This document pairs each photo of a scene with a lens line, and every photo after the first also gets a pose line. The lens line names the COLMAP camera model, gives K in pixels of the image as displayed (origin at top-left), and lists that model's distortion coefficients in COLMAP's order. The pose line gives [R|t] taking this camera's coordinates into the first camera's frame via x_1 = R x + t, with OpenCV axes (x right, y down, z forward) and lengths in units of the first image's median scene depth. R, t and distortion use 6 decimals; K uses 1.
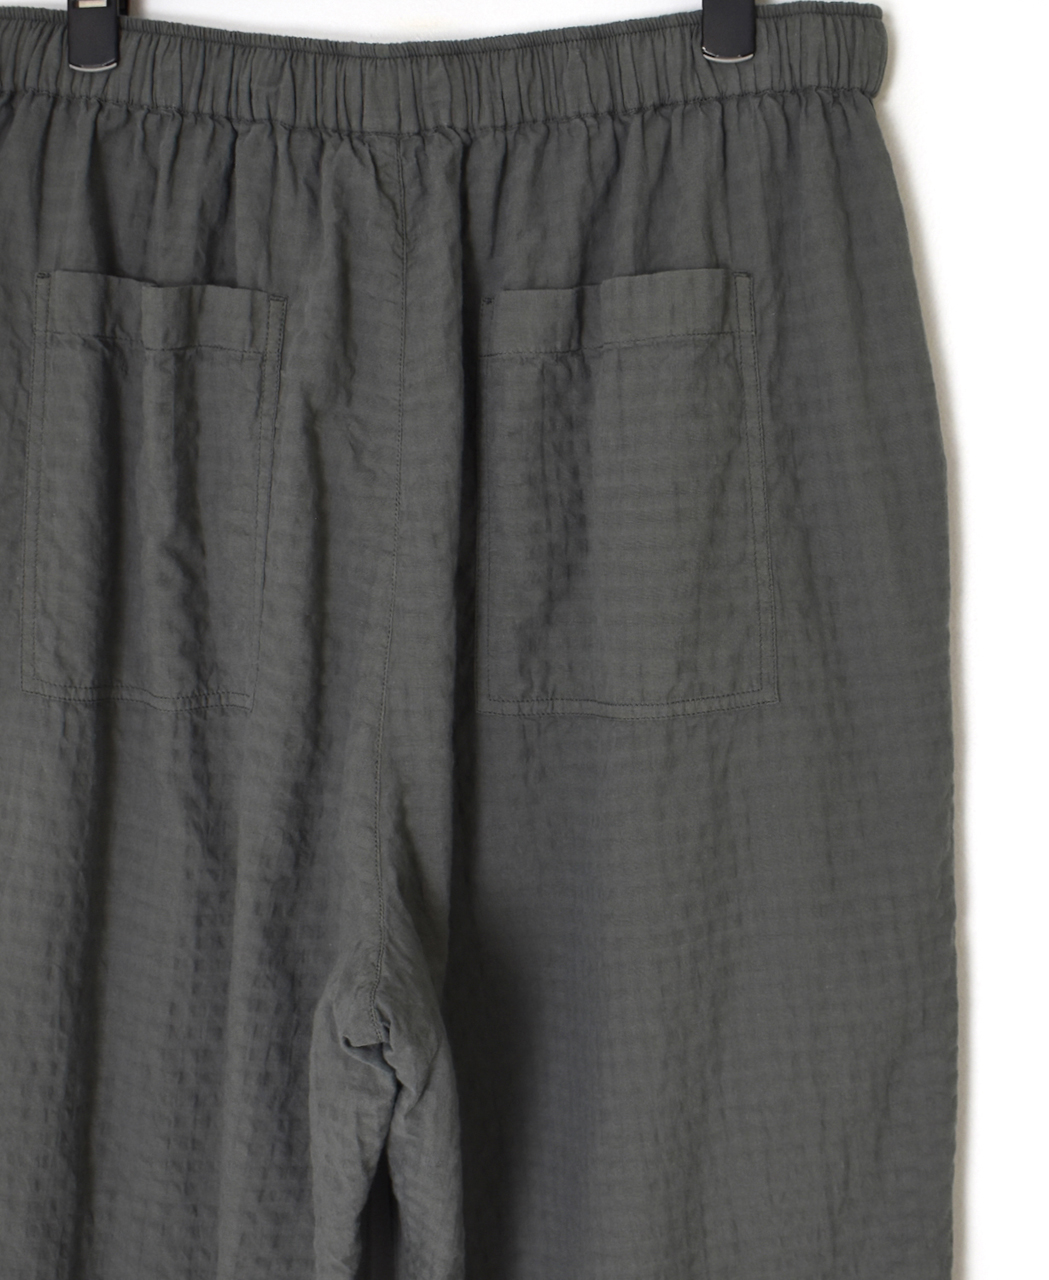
lens RADIAL K [[2864.2, 0, 524.5], [0, 2864.2, 640.0], [0, 0, 1]] dist [0.038528, -1.584815]
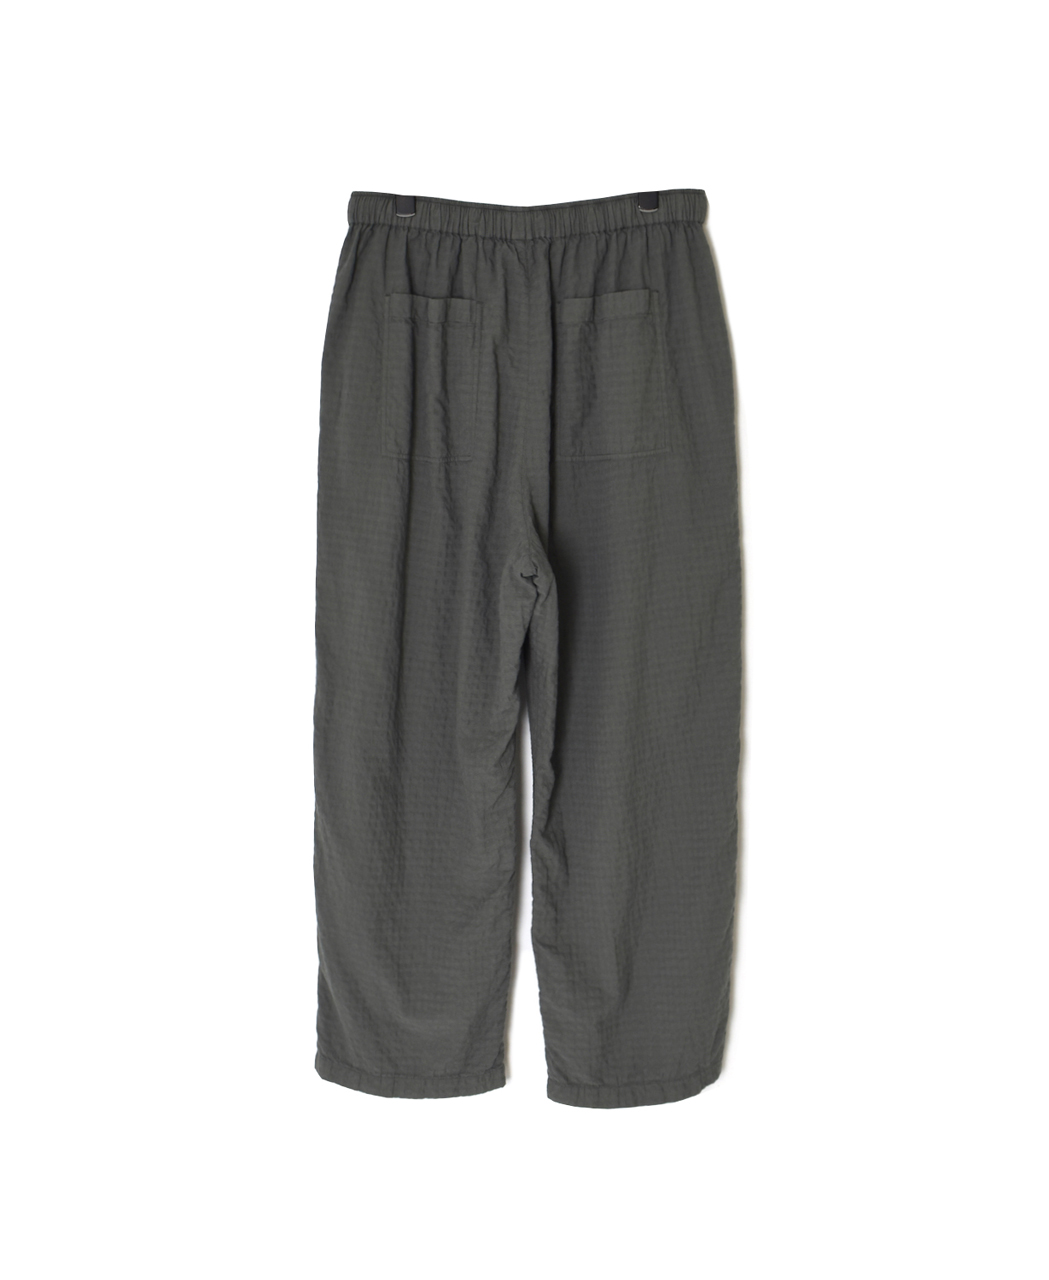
lens RADIAL K [[2864.2, 0, 524.5], [0, 2864.2, 640.0], [0, 0, 1]] dist [0.038528, -1.584815]
pose [[0.995709, -0.024894, 0.089127, -0.287084], [0.024461, 0.999683, 0.005950, 0.175631], [-0.089247, -0.003745, 0.996003, -1.625309]]
